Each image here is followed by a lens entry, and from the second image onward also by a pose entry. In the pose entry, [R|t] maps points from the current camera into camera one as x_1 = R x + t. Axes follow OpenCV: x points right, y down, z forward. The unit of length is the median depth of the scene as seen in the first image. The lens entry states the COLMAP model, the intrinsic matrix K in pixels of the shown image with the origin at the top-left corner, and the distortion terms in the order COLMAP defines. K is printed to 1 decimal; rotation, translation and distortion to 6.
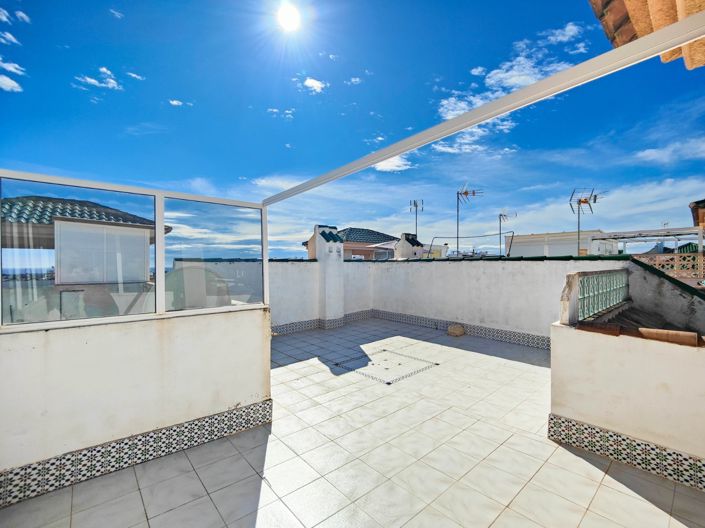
lens RADIAL K [[310.8, 0, 357.9], [0, 310.8, 266.6], [0, 0, 1]] dist [0.009626, -0.006057]
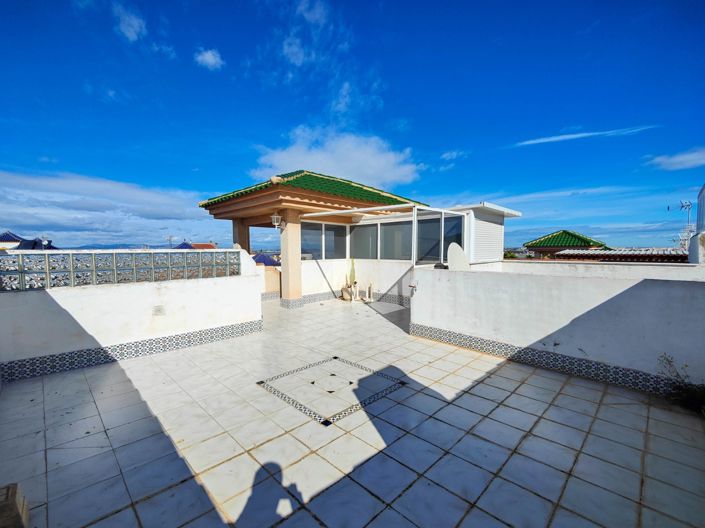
lens RADIAL K [[307.1, 0, 356.6], [0, 307.1, 266.5], [0, 0, 1]] dist [0.026513, -0.019532]
pose [[-0.997341, 0.007241, -0.072518, 0.074983], [0.002637, 0.997986, 0.063373, 0.006243], [0.072831, 0.063014, -0.995352, 1.503404]]
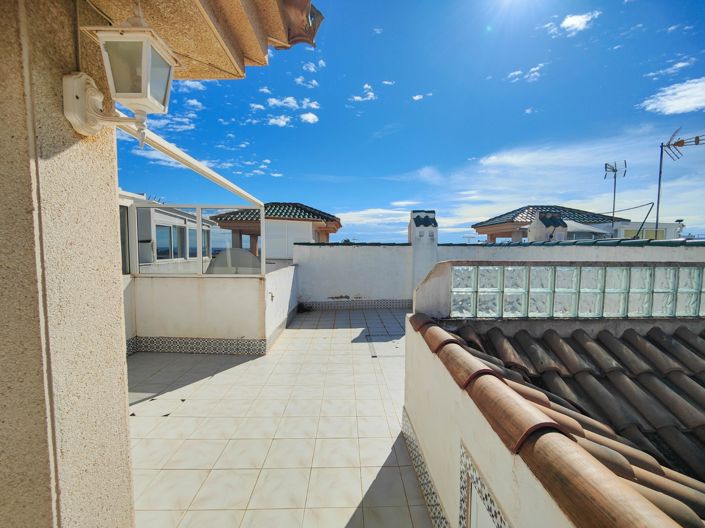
lens RADIAL K [[310.8, 0, 357.9], [0, 310.8, 266.6], [0, 0, 1]] dist [0.009626, -0.006057]
pose [[0.775648, 0.050031, -0.629180, 0.549271], [-0.014978, 0.998032, 0.060897, -0.008309], [0.630988, -0.037811, 0.774870, 0.089679]]
